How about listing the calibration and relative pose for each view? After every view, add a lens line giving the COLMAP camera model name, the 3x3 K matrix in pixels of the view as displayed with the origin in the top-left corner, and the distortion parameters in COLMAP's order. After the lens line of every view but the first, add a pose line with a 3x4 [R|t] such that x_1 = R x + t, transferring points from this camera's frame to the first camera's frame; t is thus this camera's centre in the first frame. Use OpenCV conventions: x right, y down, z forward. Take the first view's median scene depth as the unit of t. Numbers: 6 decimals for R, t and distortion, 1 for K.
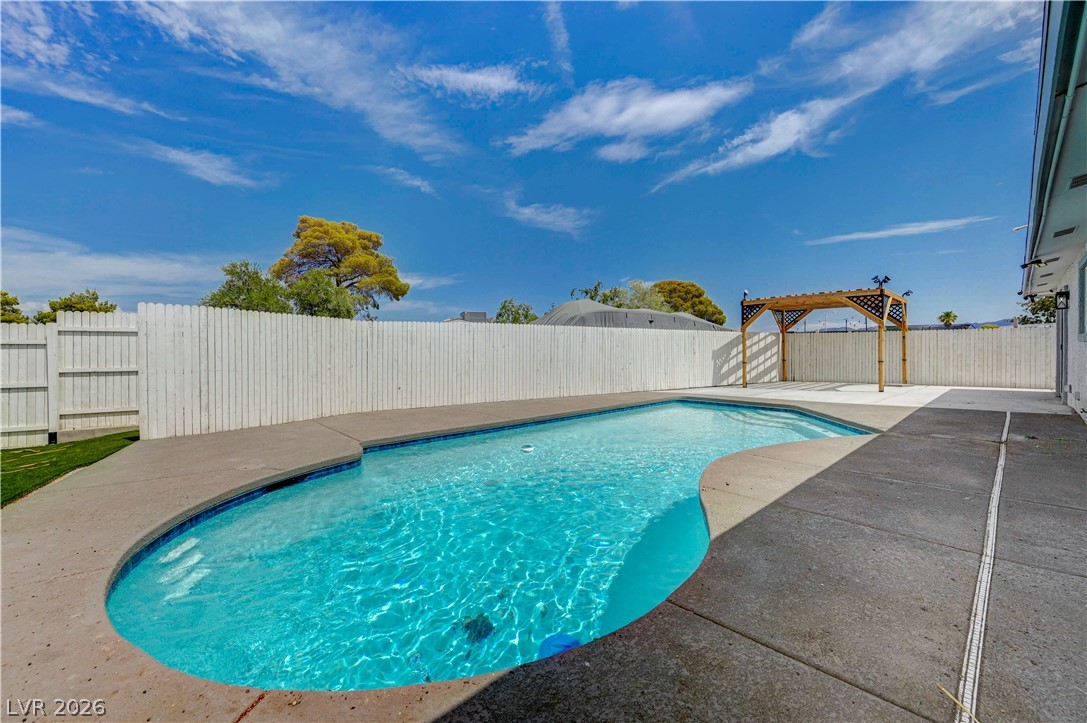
lens RADIAL K [[434.0, 0, 544.0], [0, 434.0, 354.2], [0, 0, 1]] dist [-0.000617, -0.000109]
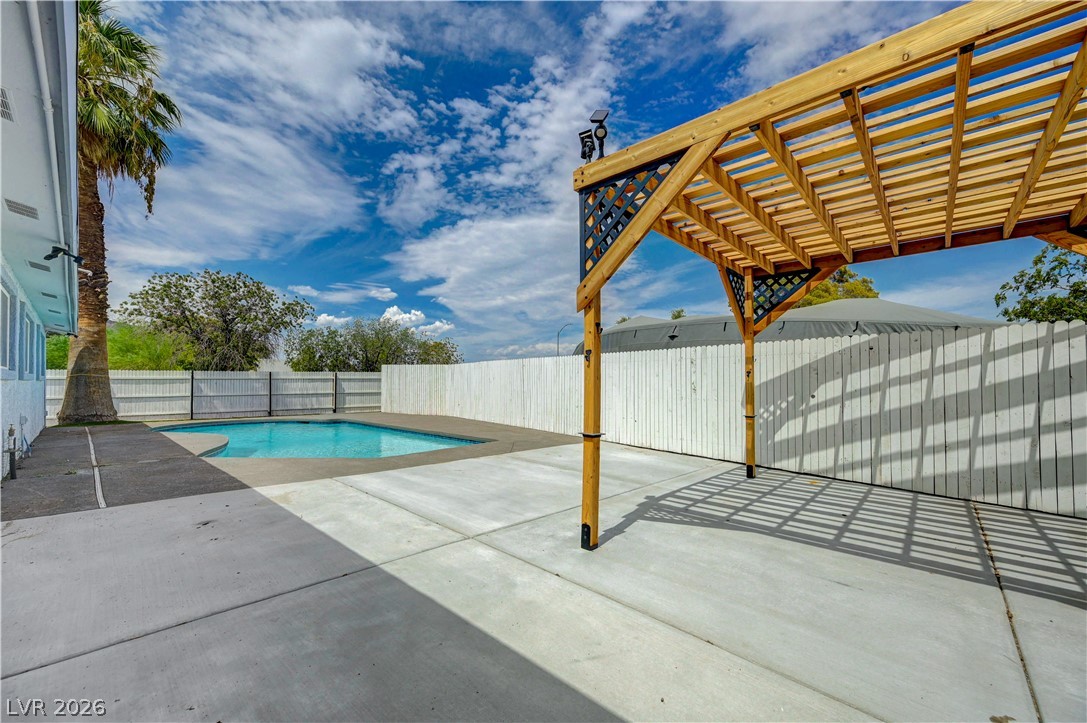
lens RADIAL K [[436.2, 0, 543.0], [0, 436.2, 374.0], [0, 0, 1]] dist [0.003101, -0.000115]
pose [[0.070654, -0.007692, -0.997471, 0.114270], [-0.003449, 0.999962, -0.007956, -0.002275], [0.997495, 0.004002, 0.070625, 0.104180]]
